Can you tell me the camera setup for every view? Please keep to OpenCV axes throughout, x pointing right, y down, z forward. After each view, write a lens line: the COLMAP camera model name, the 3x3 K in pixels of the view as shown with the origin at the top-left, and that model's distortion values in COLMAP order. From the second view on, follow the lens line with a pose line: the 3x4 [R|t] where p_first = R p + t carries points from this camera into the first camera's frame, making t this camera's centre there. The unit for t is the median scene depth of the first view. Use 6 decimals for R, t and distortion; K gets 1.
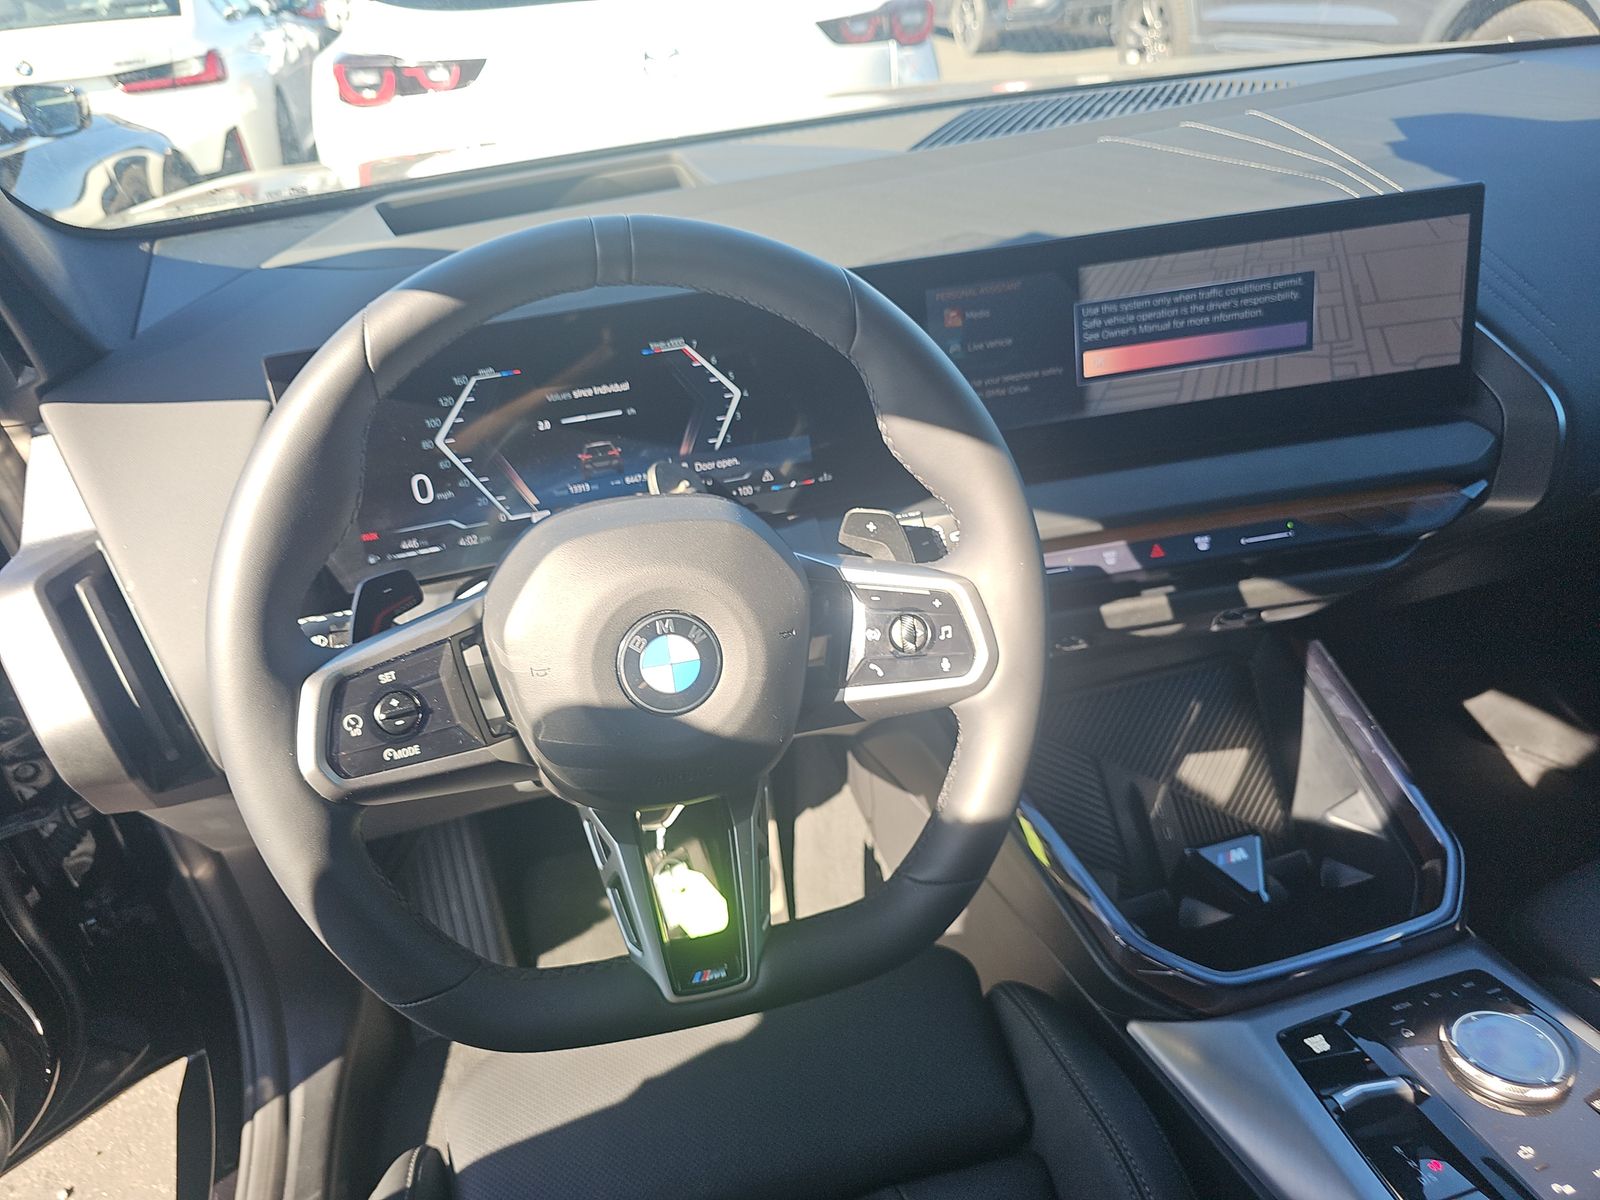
lens RADIAL K [[1053.3, 0, 800.0], [0, 1053.3, 600.0], [0, 0, 1]] dist [0.024620, -0.039264]
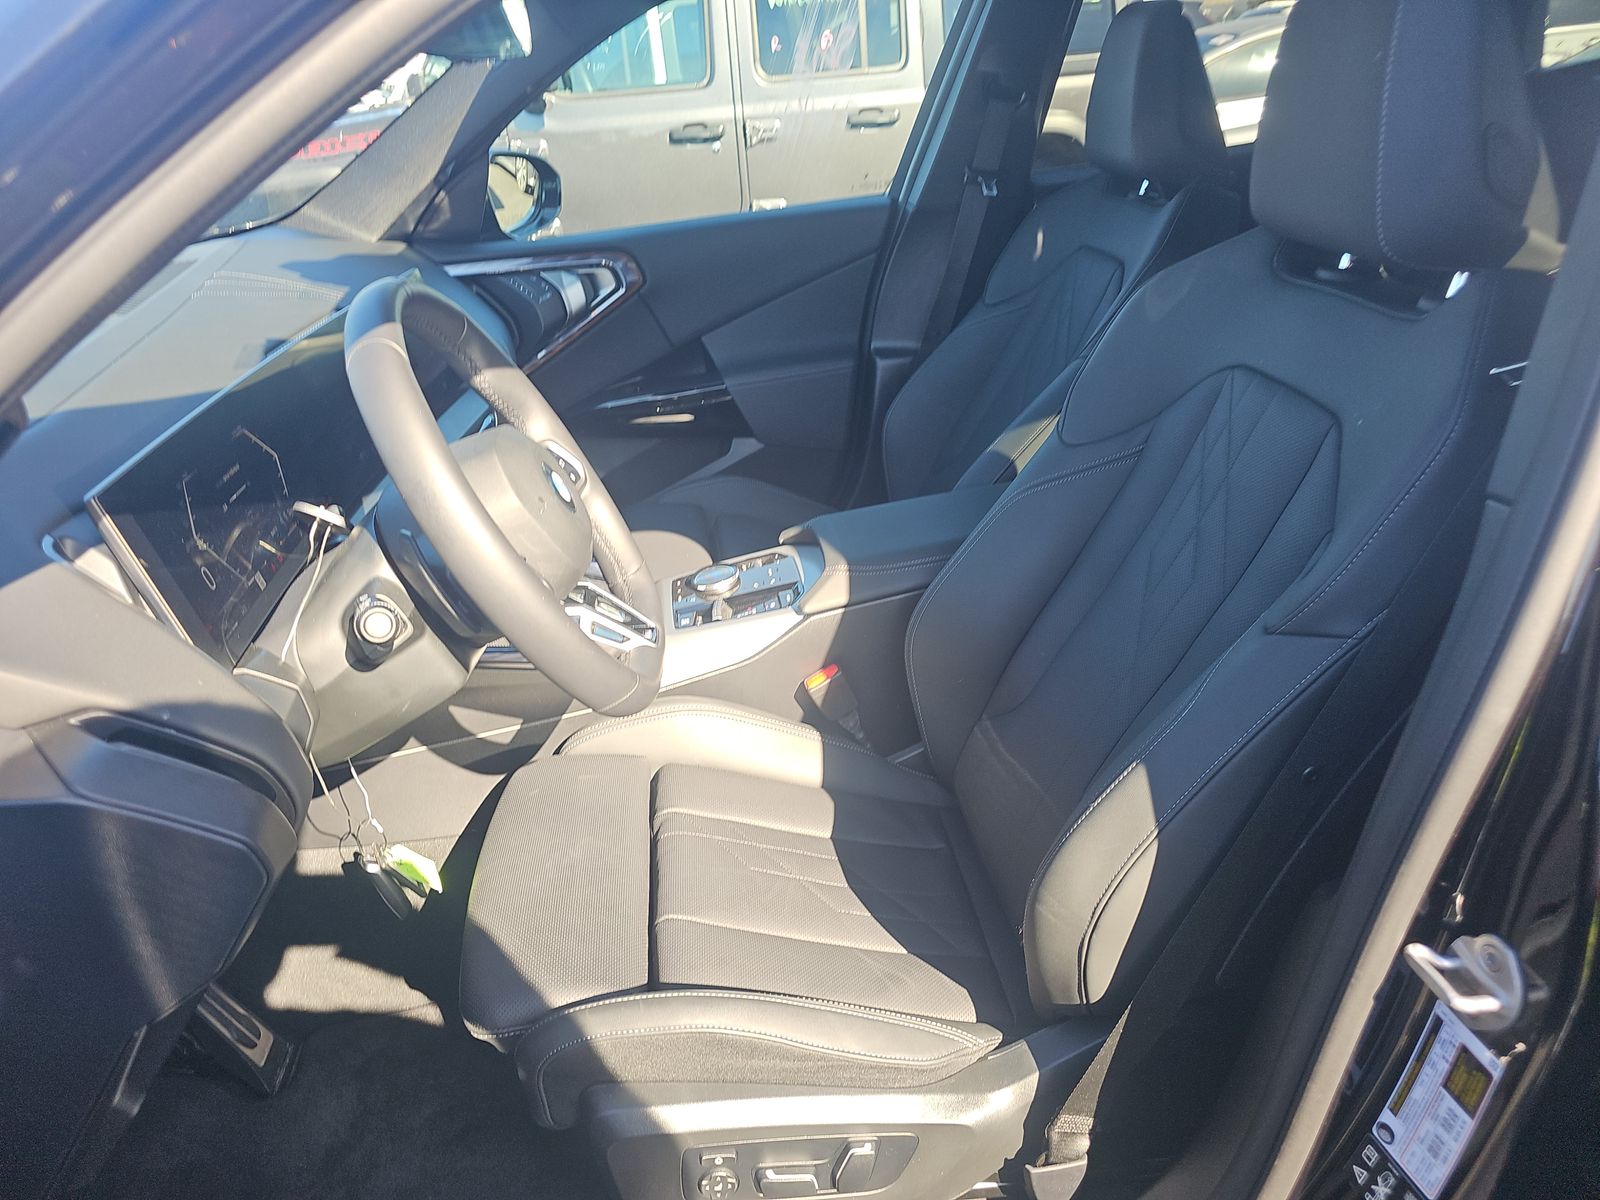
lens RADIAL K [[1053.3, 0, 800.0], [0, 1053.3, 600.0], [0, 0, 1]] dist [0.024620, -0.039264]
pose [[0.171114, -0.405612, 0.897886, -1.227149], [0.581662, 0.777151, 0.240221, 0.015960], [-0.795229, 0.481161, 0.368910, 0.033915]]
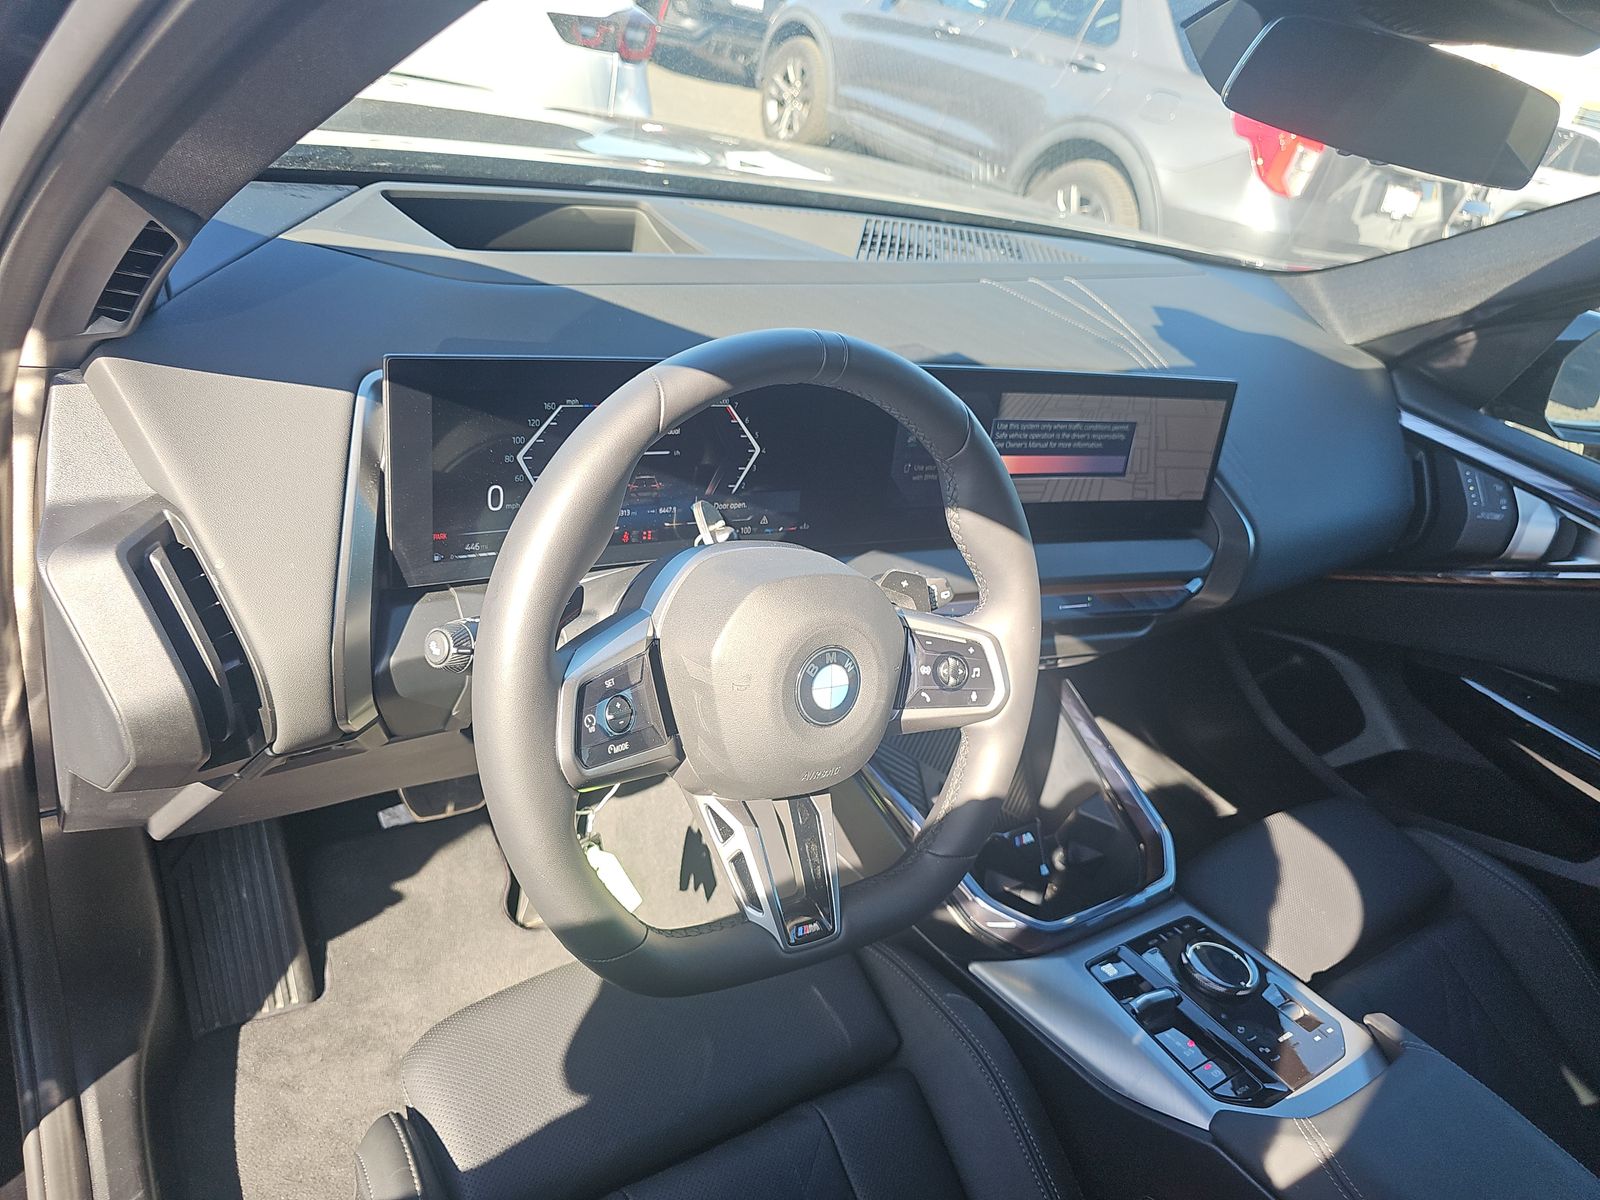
lens RADIAL K [[1039.8, 0, 797.2], [0, 1039.8, 615.4], [0, 0, 1]] dist [0.031951, -0.030415]
pose [[0.911799, 0.088353, 0.401019, -0.455046], [-0.097420, 0.995241, 0.002233, -0.016871], [-0.398914, -0.041104, 0.916067, -0.095032]]
